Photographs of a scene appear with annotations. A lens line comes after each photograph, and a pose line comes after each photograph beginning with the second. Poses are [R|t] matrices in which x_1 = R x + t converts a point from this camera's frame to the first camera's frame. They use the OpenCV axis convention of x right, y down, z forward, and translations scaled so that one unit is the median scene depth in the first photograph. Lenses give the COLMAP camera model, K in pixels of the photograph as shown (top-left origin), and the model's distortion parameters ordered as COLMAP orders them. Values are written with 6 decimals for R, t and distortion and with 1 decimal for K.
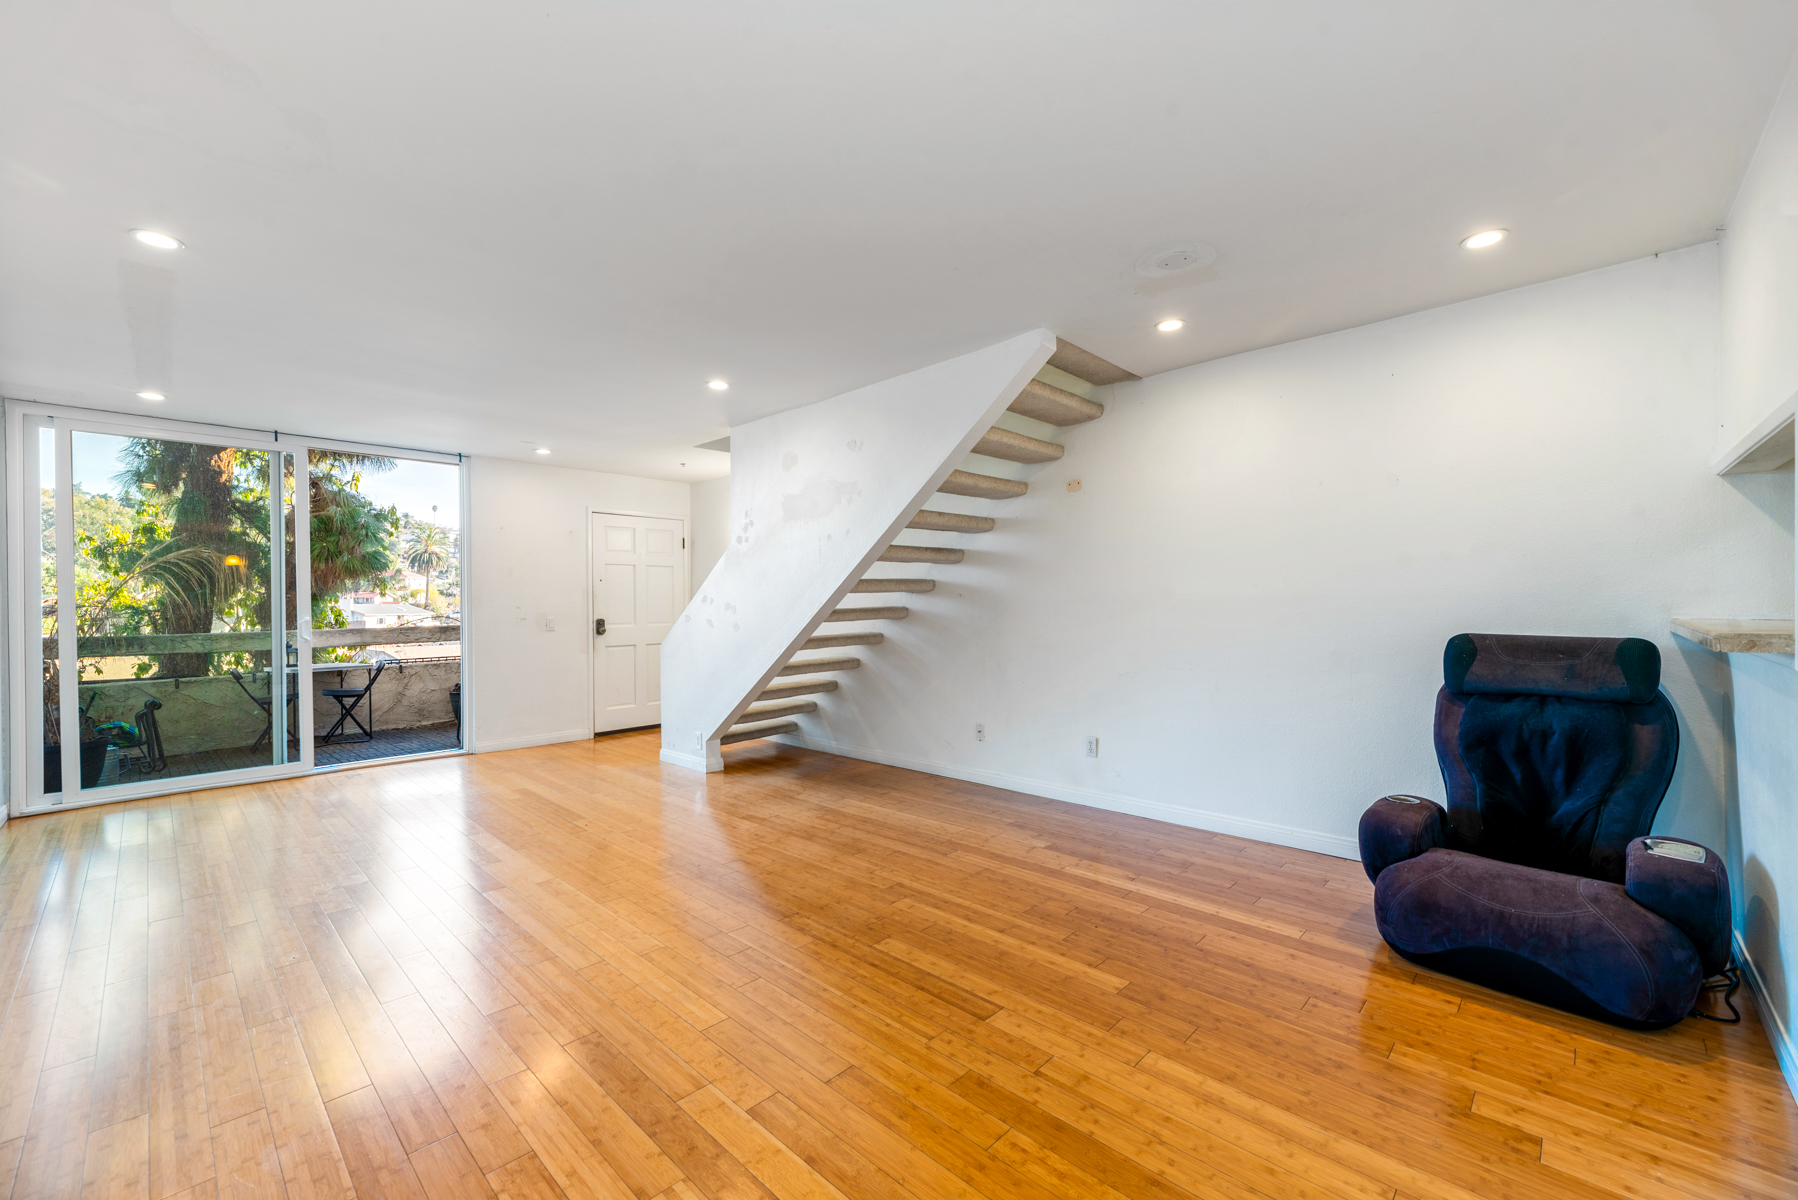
lens RADIAL K [[719.6, 0, 903.5], [0, 719.6, 604.8], [0, 0, 1]] dist [0.001872, 0.000358]
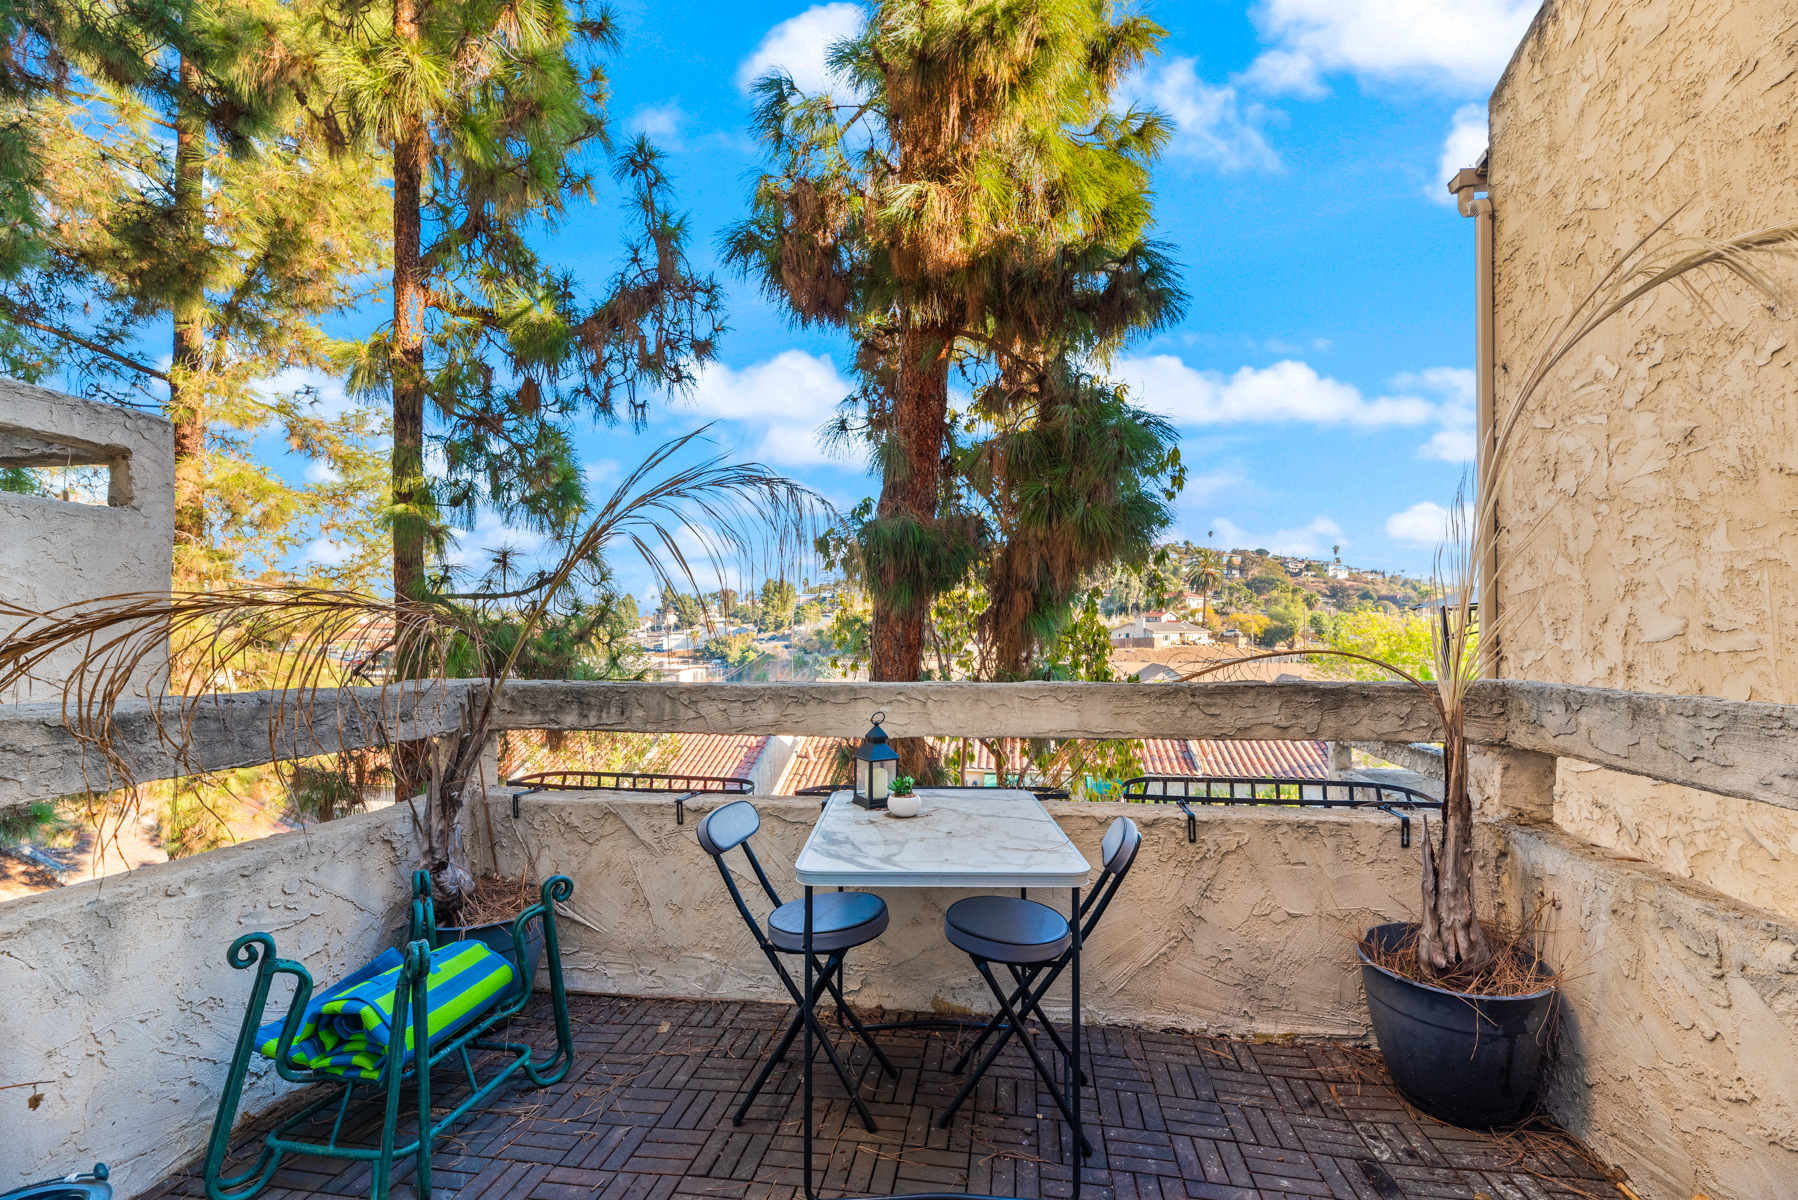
lens RADIAL K [[735.7, 0, 899.9], [0, 735.7, 625.2], [0, 0, 1]] dist [0.002320, 0.000001]
pose [[0.560742, 0.006441, -0.827965, -0.583118], [-0.004789, 0.999978, 0.004535, 0.007281], [0.827976, 0.001422, 0.560761, 0.827295]]
